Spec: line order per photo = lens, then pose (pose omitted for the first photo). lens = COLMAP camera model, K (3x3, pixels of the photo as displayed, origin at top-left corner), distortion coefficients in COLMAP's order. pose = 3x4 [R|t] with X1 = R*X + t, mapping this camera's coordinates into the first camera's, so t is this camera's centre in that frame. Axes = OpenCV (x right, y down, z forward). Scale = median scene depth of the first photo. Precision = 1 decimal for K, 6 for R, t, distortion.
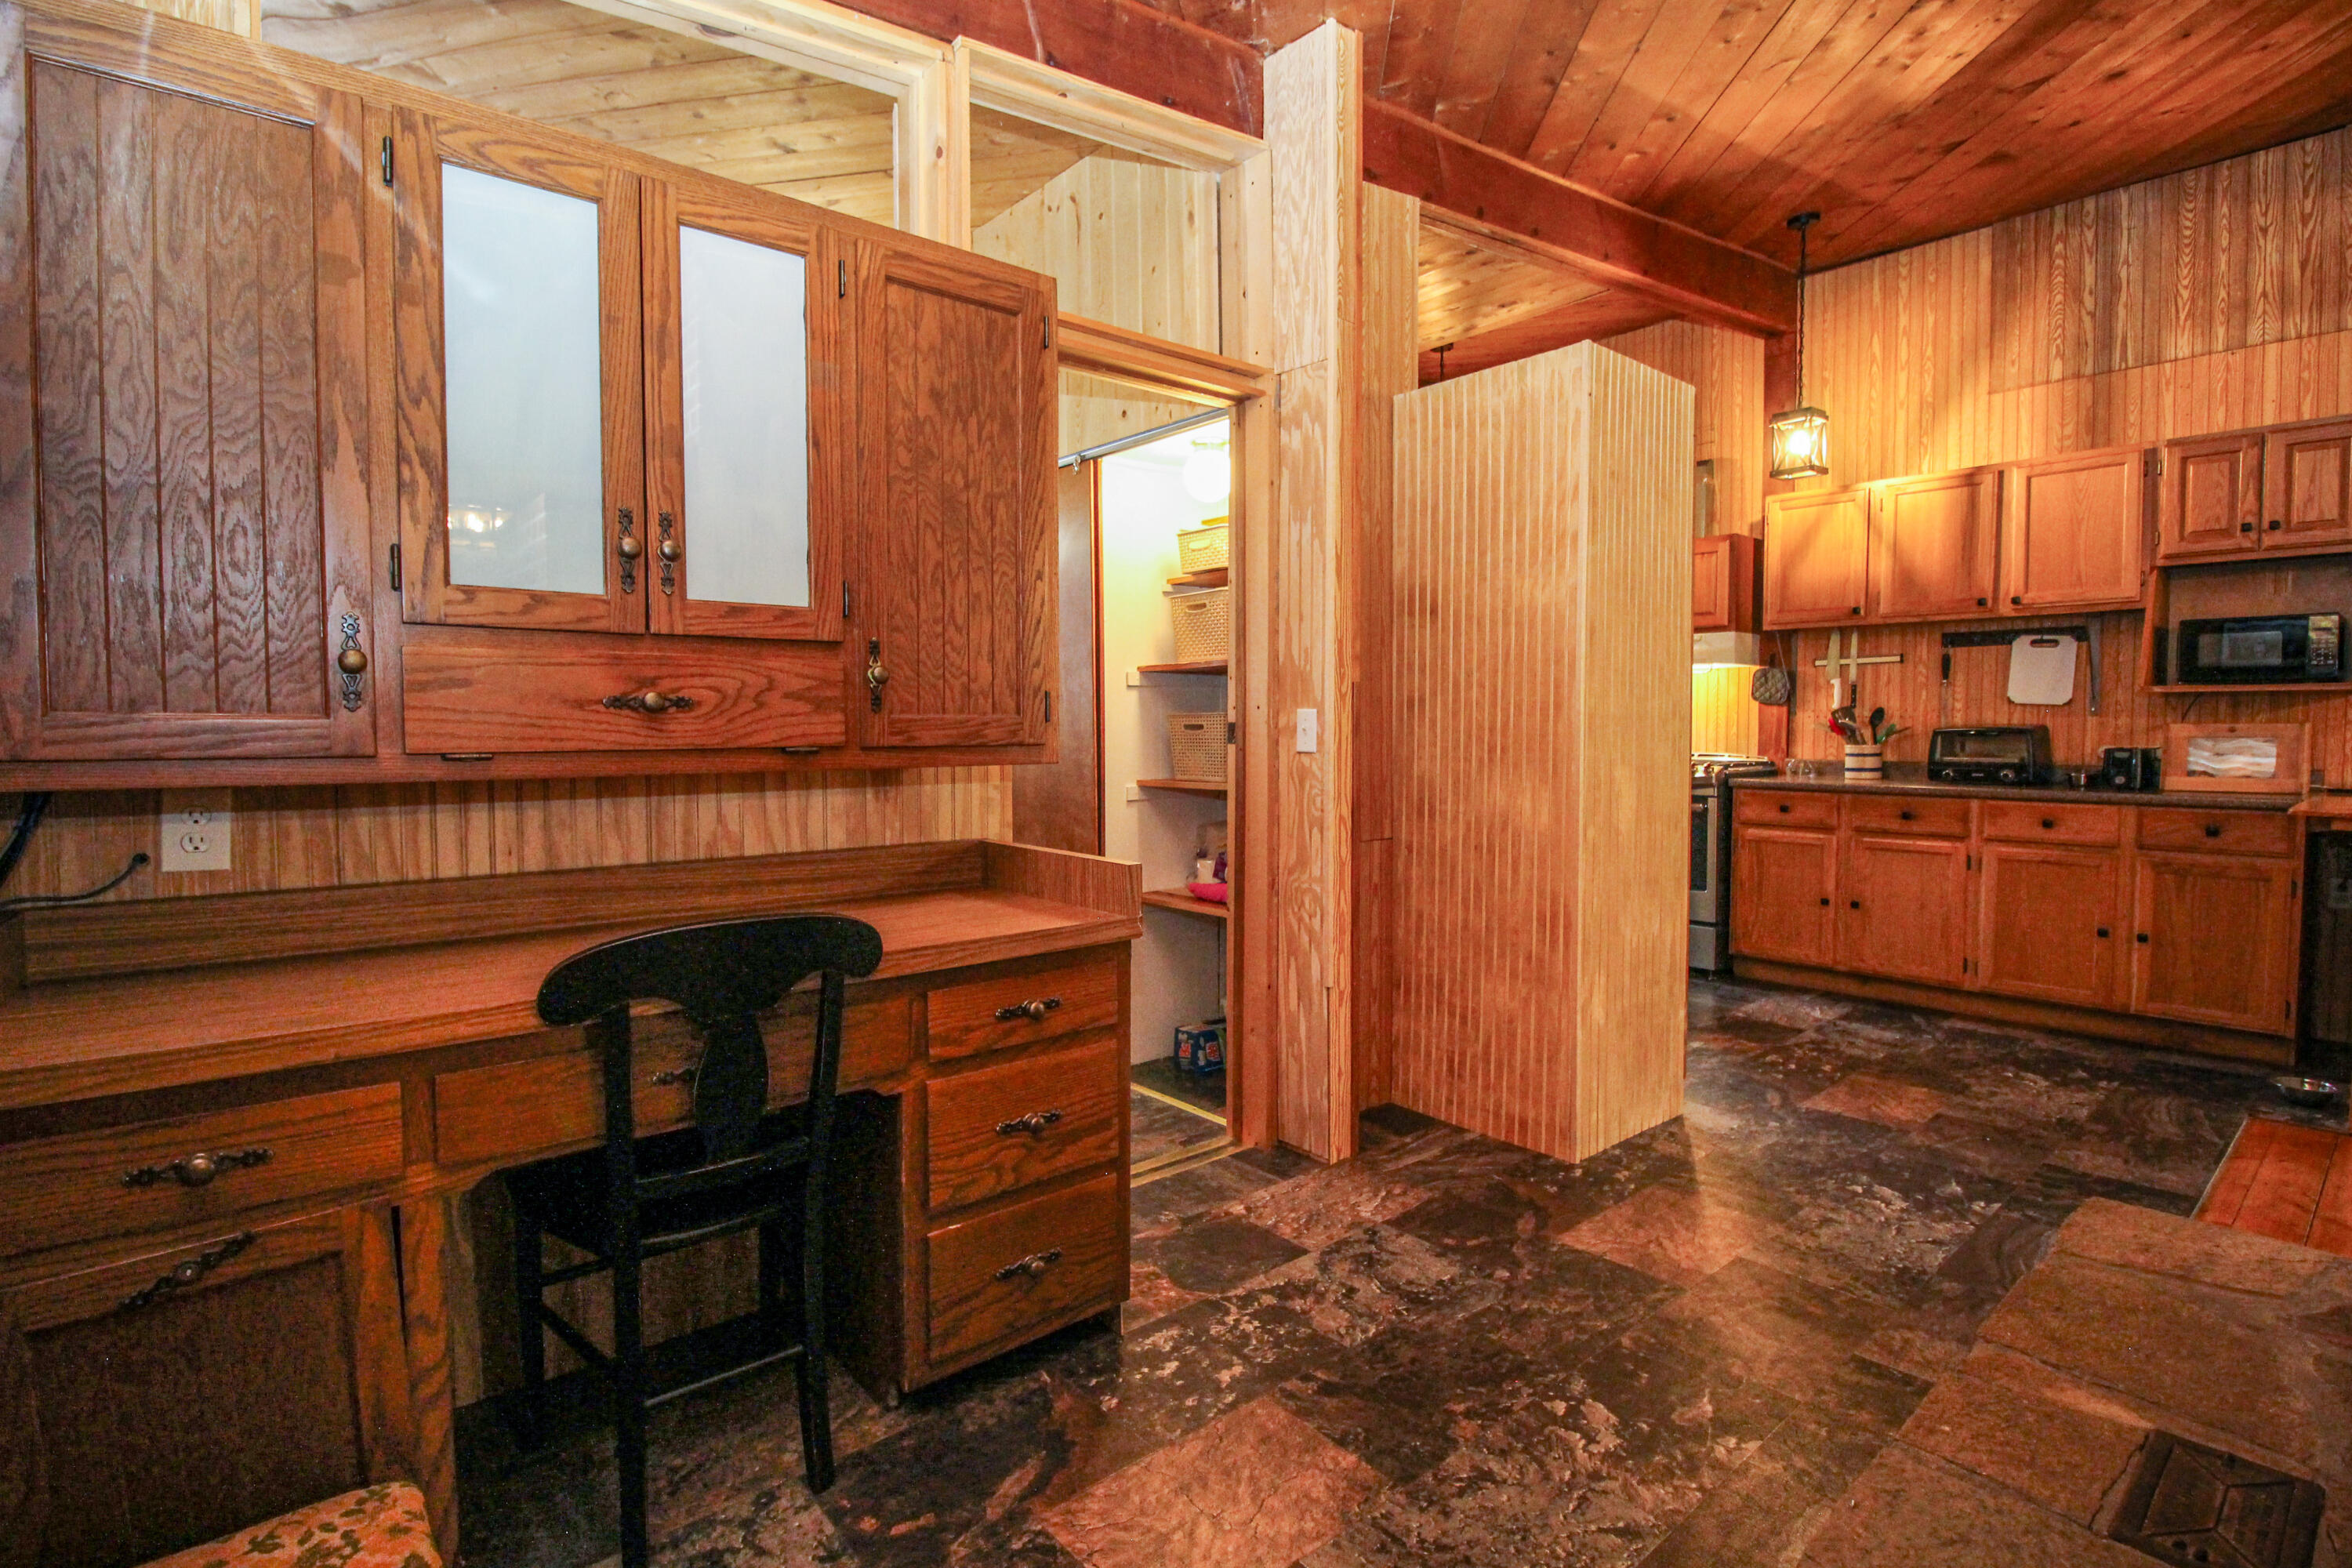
lens RADIAL K [[1114.4, 0, 1177.9], [0, 1114.4, 778.5], [0, 0, 1]] dist [-0.000973, -0.011706]
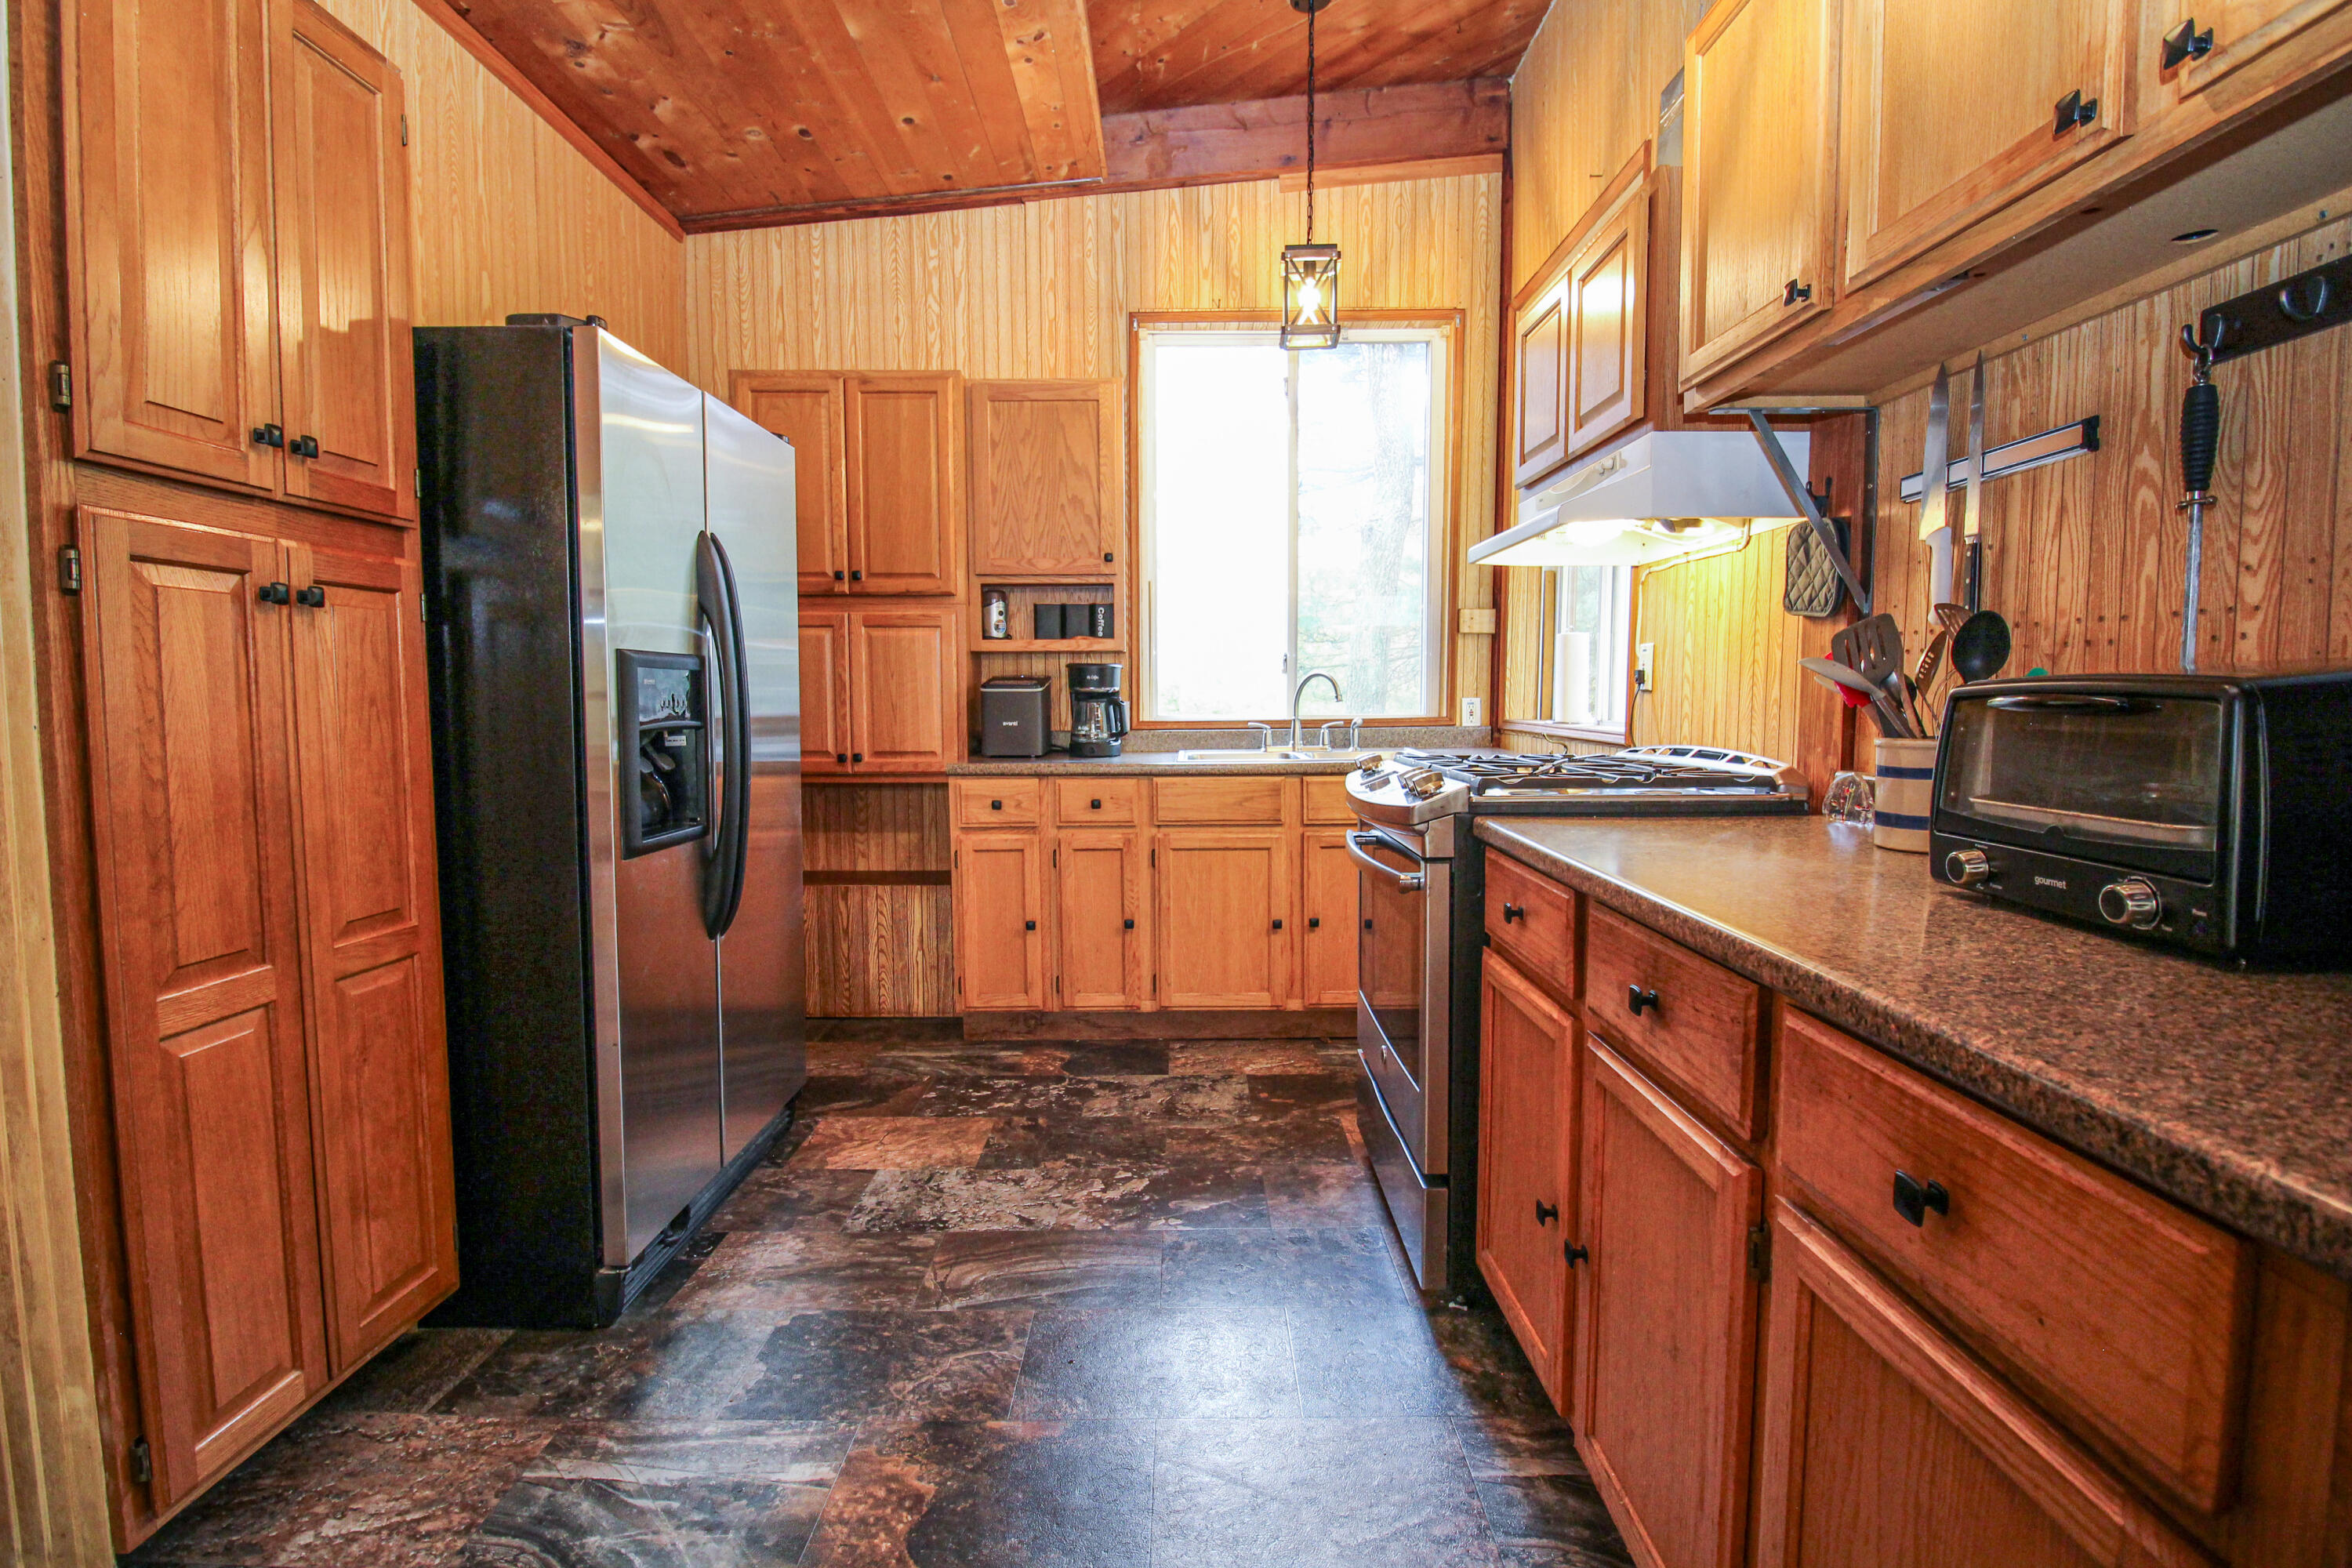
lens RADIAL K [[1090.1, 0, 1181.5], [0, 1090.1, 771.8], [0, 0, 1]] dist [0.001323, -0.013447]
pose [[0.759379, 0.048008, -0.648875, 1.073701], [-0.030696, 0.998807, 0.037974, -0.042892], [0.649924, -0.008918, 0.759947, 1.050829]]
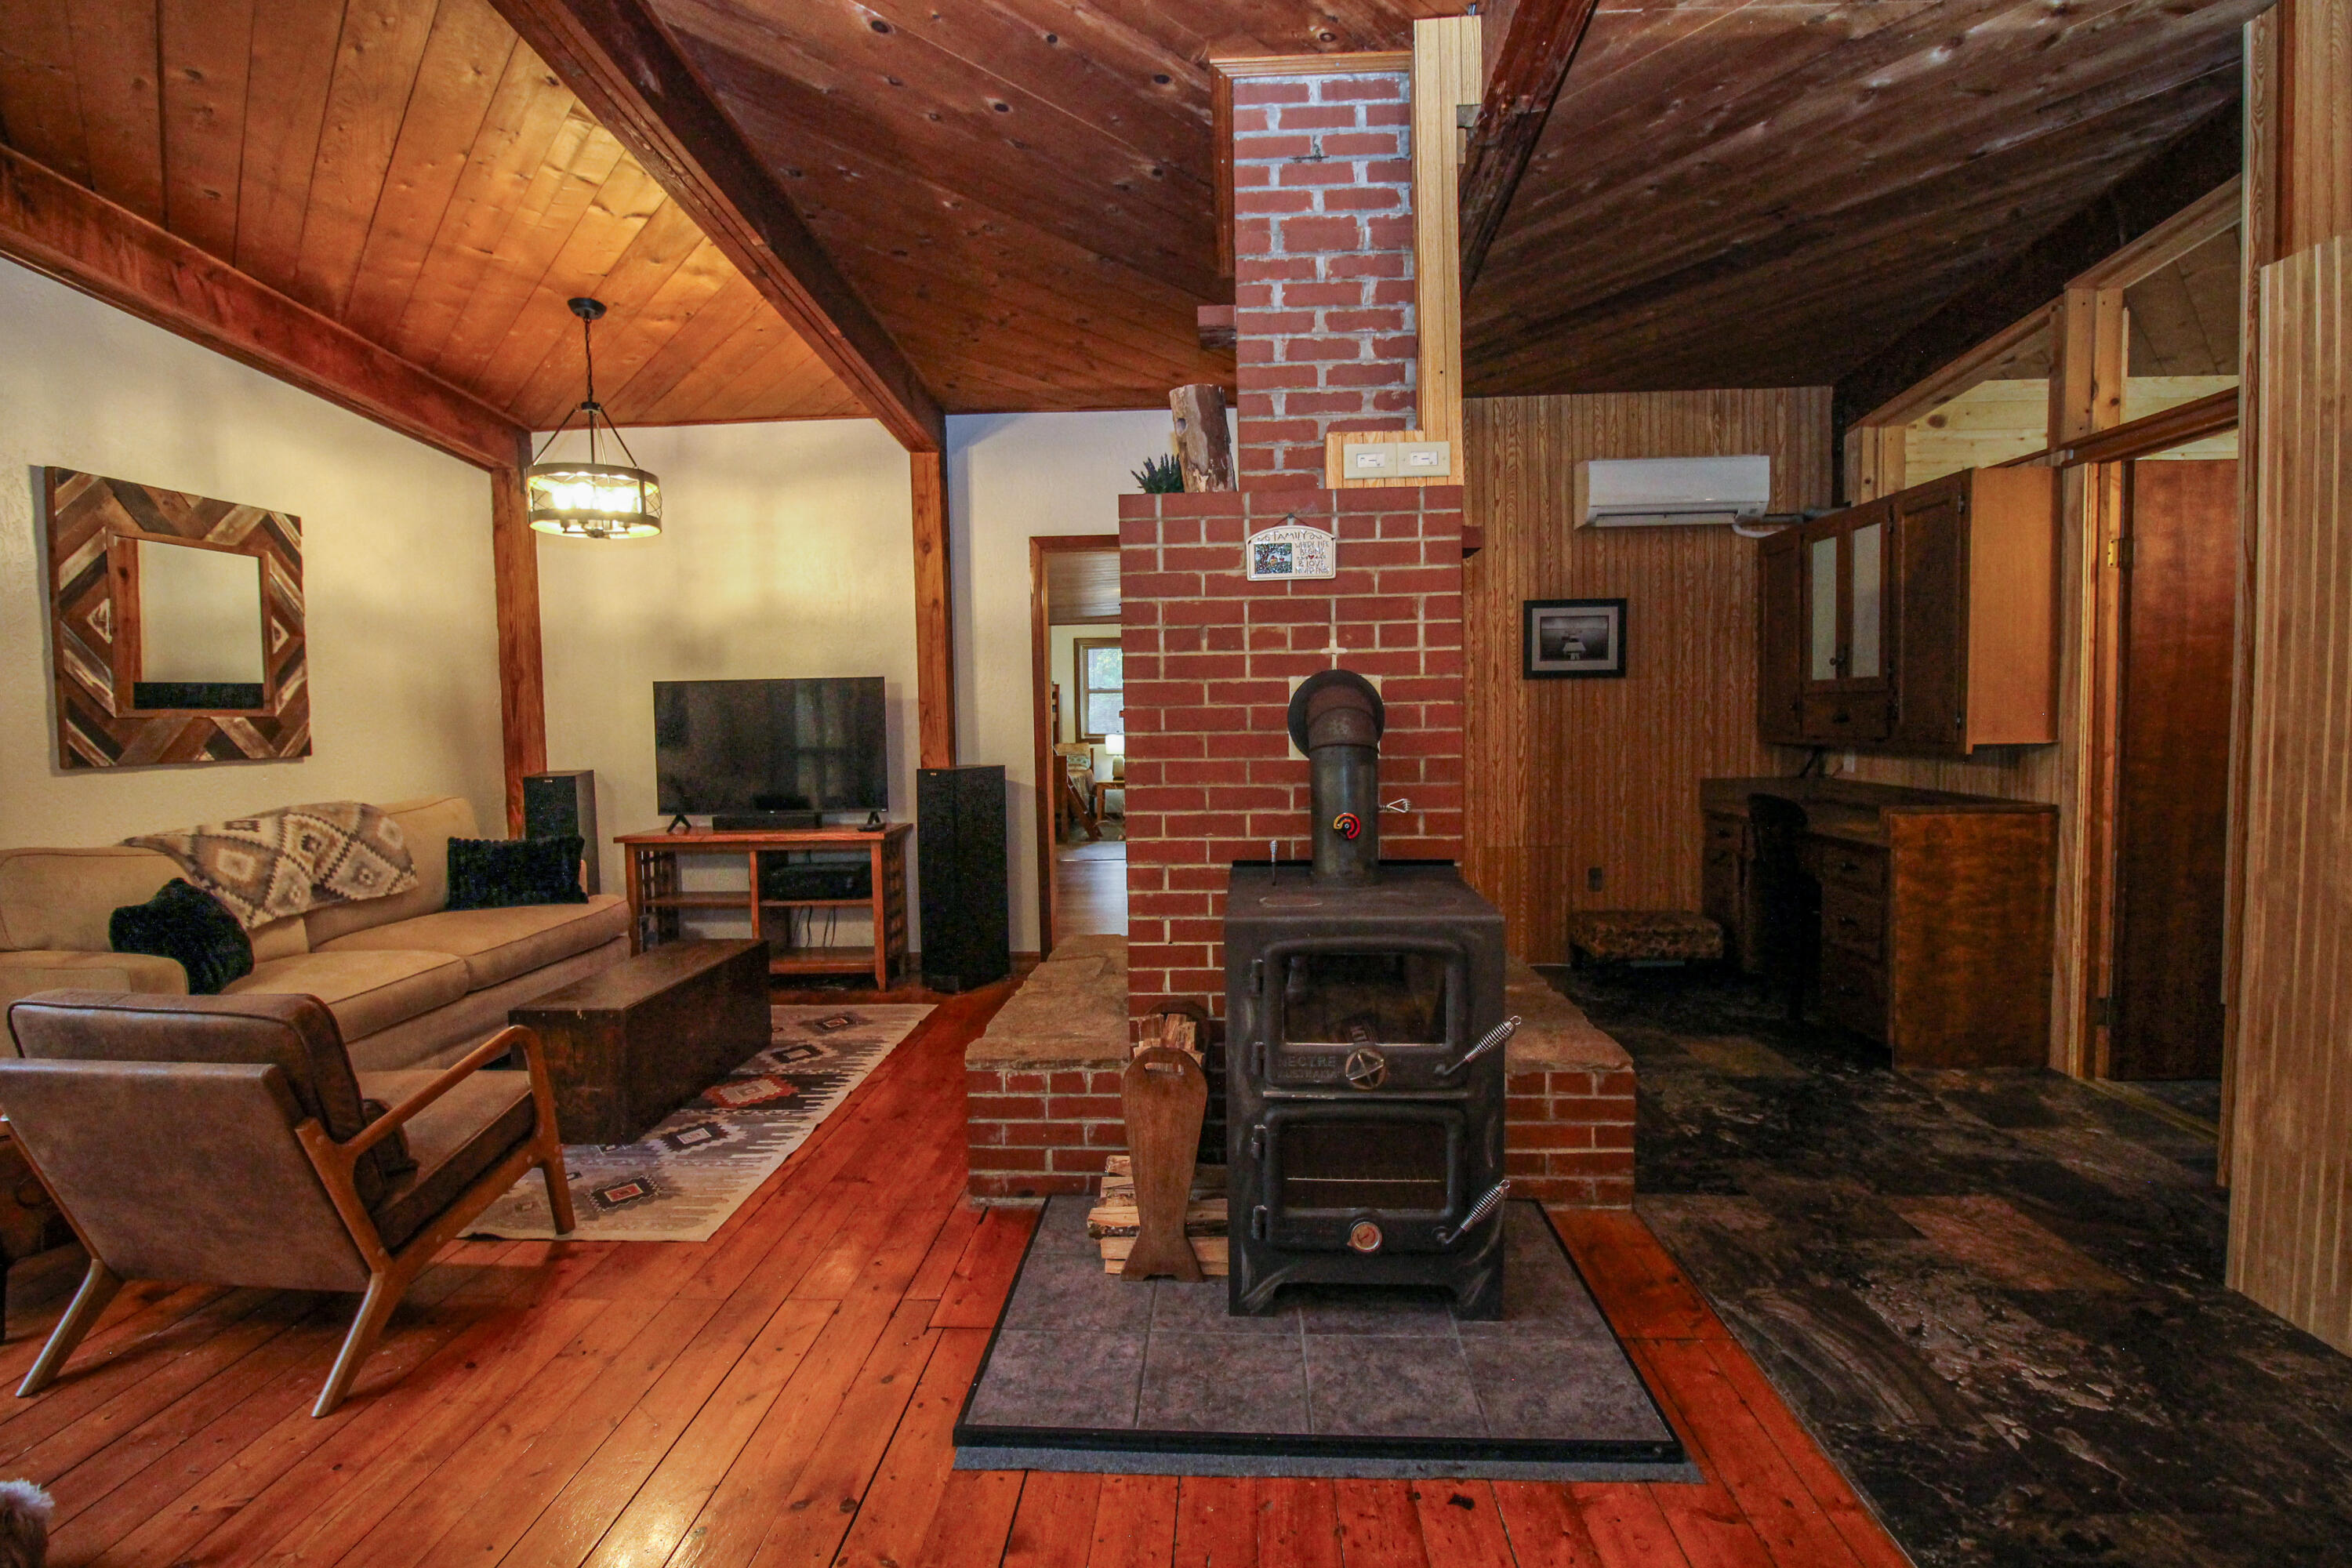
lens RADIAL K [[1105.6, 0, 1176.9], [0, 1105.6, 774.7], [0, 0, 1]] dist [-0.000291, -0.014040]
pose [[-0.689285, 0.053428, -0.722518, 1.390008], [-0.017632, 0.995745, 0.090453, -0.081279], [0.724276, 0.075088, -0.685409, 0.926883]]
